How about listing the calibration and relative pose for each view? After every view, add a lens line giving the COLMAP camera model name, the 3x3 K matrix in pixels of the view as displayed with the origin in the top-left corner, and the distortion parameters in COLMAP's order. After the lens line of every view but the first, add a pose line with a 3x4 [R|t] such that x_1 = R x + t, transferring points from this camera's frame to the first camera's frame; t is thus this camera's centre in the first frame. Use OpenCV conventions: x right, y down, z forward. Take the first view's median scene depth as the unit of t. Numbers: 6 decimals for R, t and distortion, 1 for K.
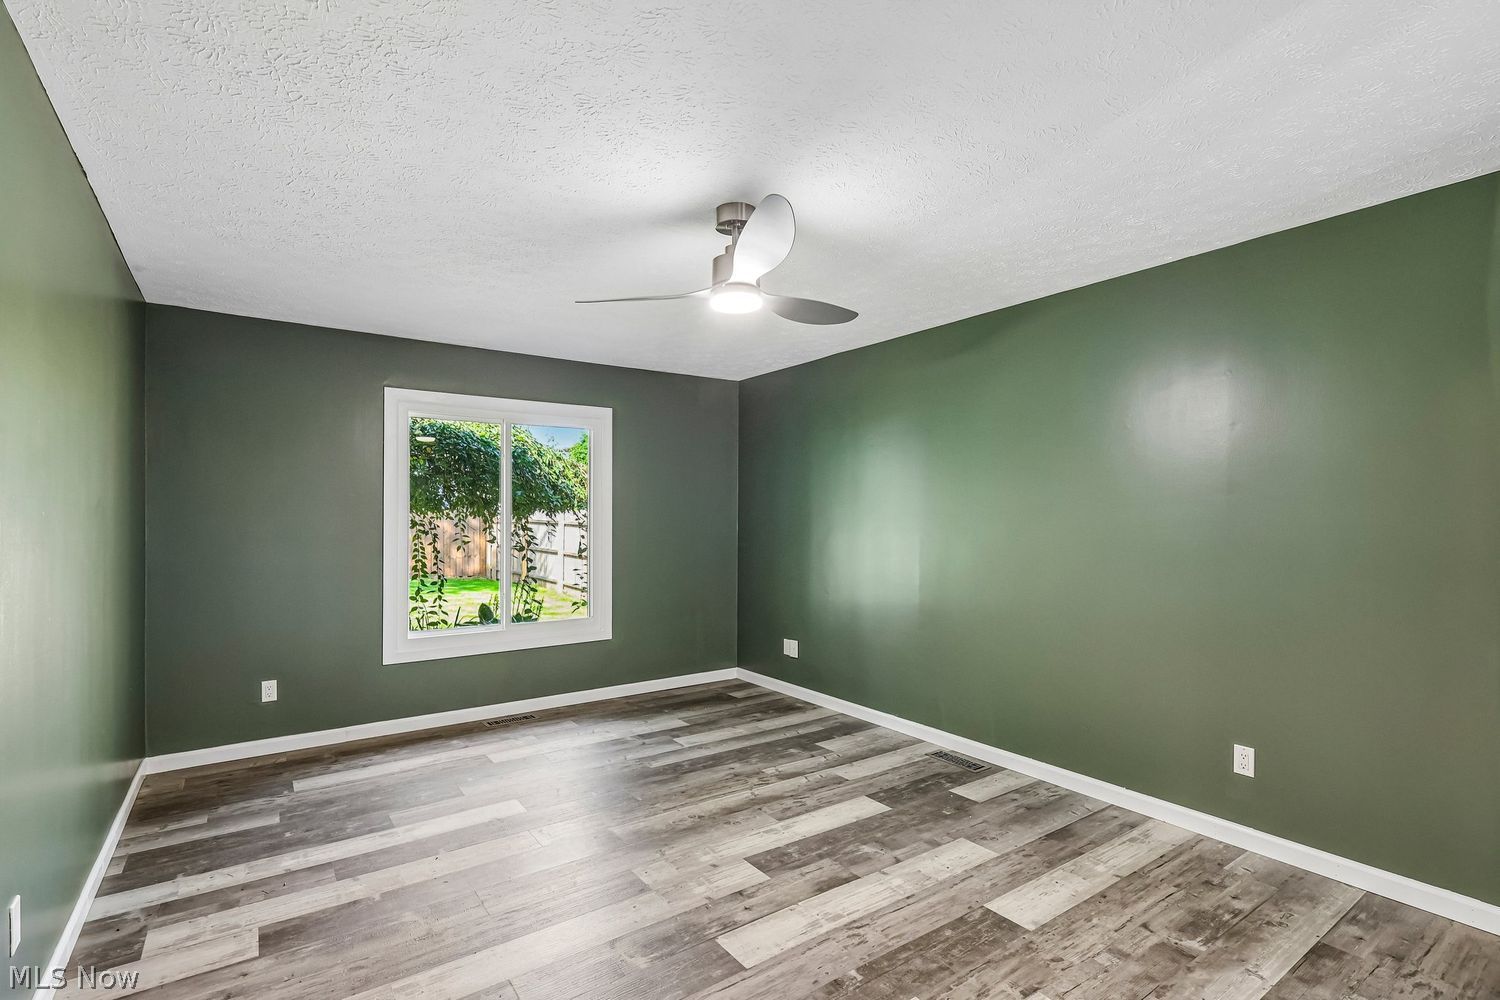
lens RADIAL K [[698.0, 0, 744.3], [0, 698.0, 493.3], [0, 0, 1]] dist [-0.003542, -0.000045]
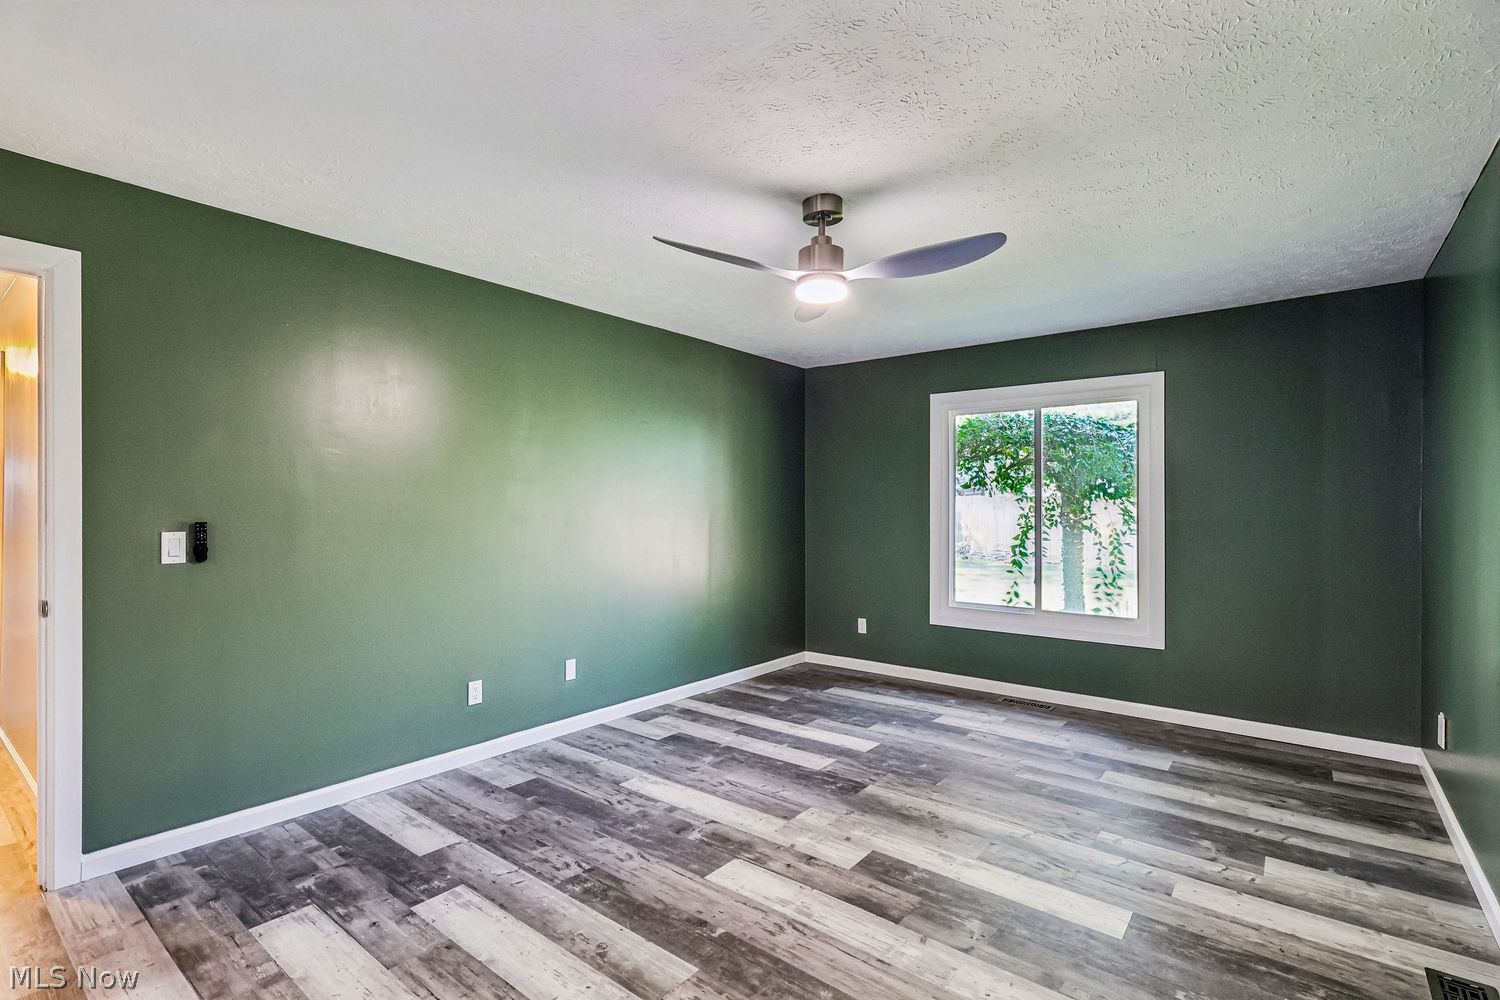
lens RADIAL K [[694.1, 0, 744.6], [0, 694.1, 503.3], [0, 0, 1]] dist [-0.001567, -0.000101]
pose [[0.278533, -0.000871, -0.960426, 0.787618], [0.029326, 0.999541, 0.007598, 0.022951], [0.959979, -0.030282, 0.278431, 0.510448]]
